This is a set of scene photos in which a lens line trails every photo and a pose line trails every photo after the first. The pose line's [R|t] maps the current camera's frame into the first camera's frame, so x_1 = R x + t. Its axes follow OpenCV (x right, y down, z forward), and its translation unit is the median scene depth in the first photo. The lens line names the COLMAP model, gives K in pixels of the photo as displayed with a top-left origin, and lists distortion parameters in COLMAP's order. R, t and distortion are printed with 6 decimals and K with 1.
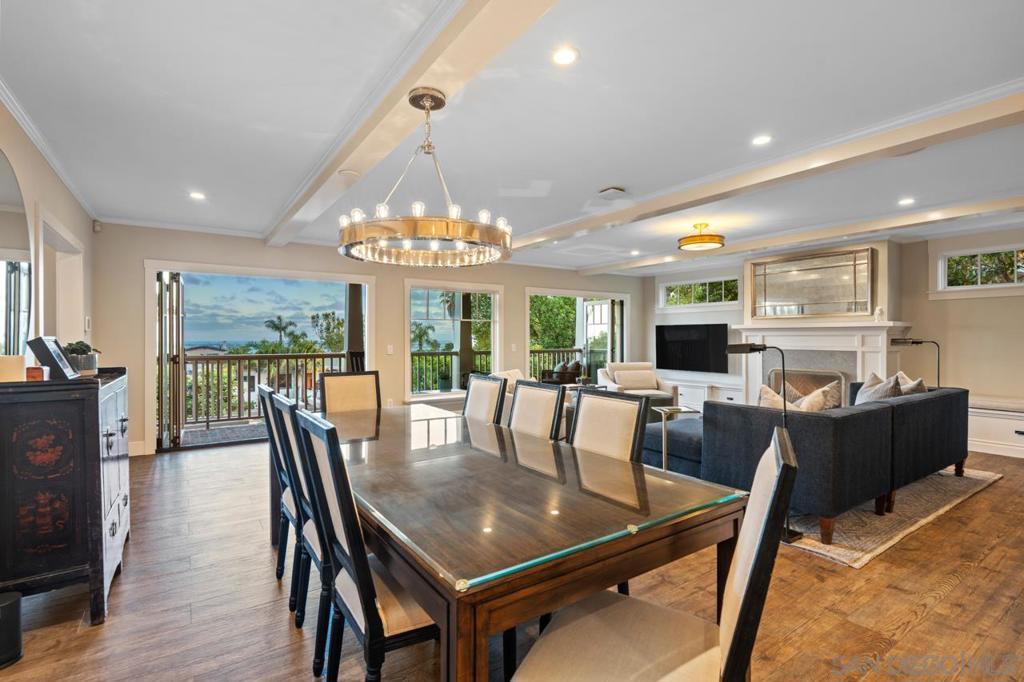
lens RADIAL K [[492.0, 0, 514.7], [0, 492.0, 337.6], [0, 0, 1]] dist [0.002425, 0.000034]
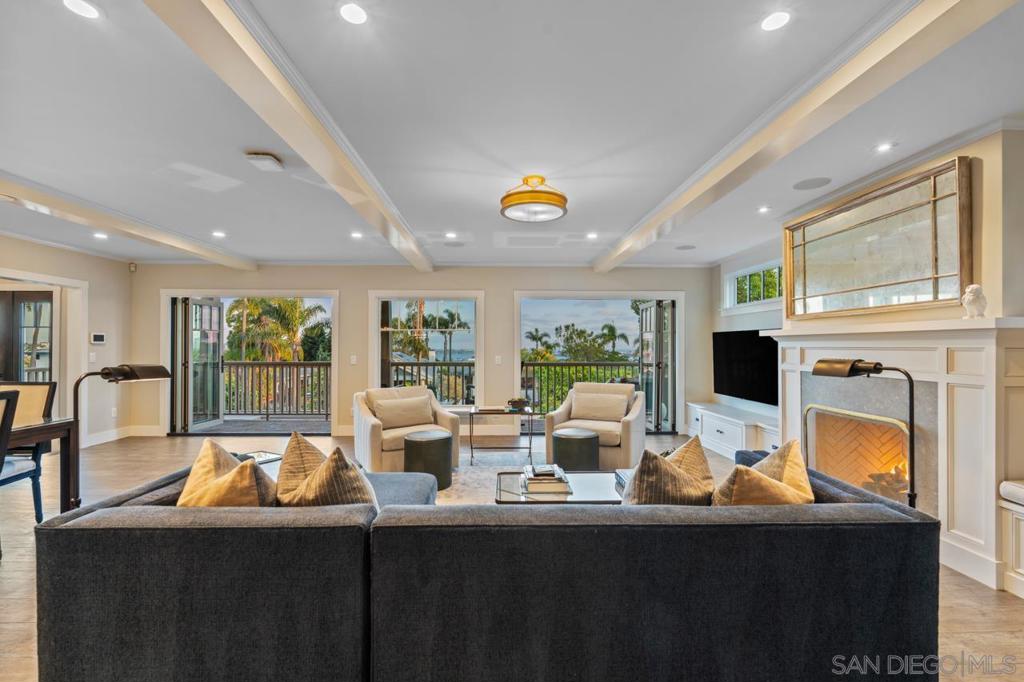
lens RADIAL K [[455.4, 0, 510.5], [0, 455.4, 344.0], [0, 0, 1]] dist [0.000085, 0.000131]
pose [[0.836649, 0.000605, -0.547739, 0.186704], [-0.003643, 0.999983, -0.004461, -0.001893], [0.547727, 0.005727, 0.836637, 0.129712]]
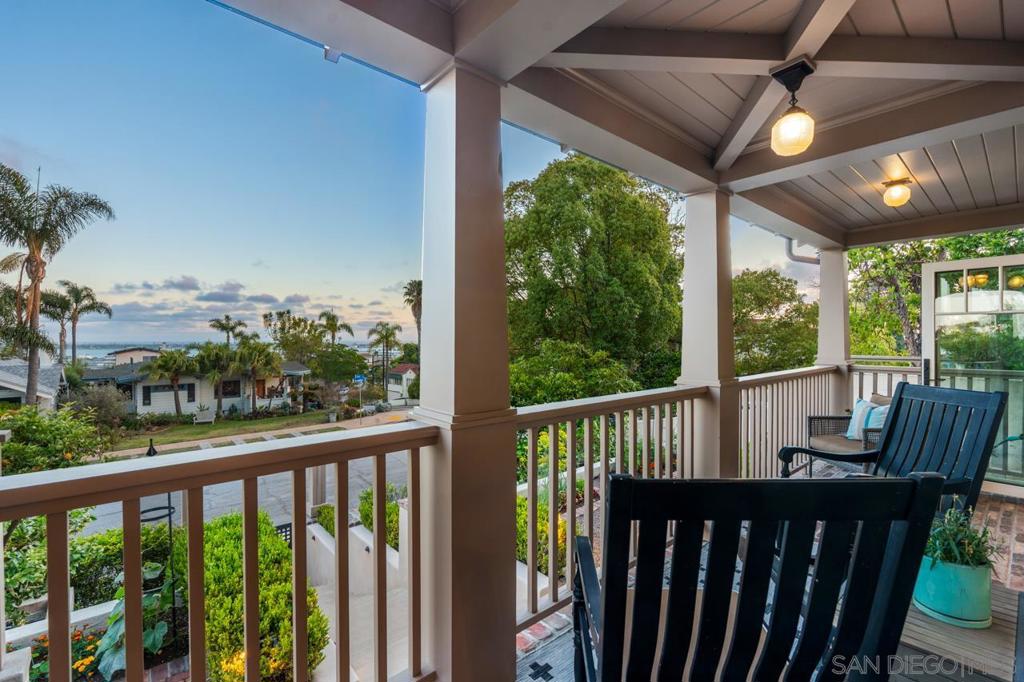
lens RADIAL K [[455.4, 0, 504.5], [0, 455.4, 342.3], [0, 0, 1]] dist [0.000085, 0.000131]
pose [[0.995249, 0.000017, 0.097366, -0.126705], [-0.000932, 0.999956, 0.009352, -0.003691], [-0.097361, -0.009398, 0.995205, 0.290429]]
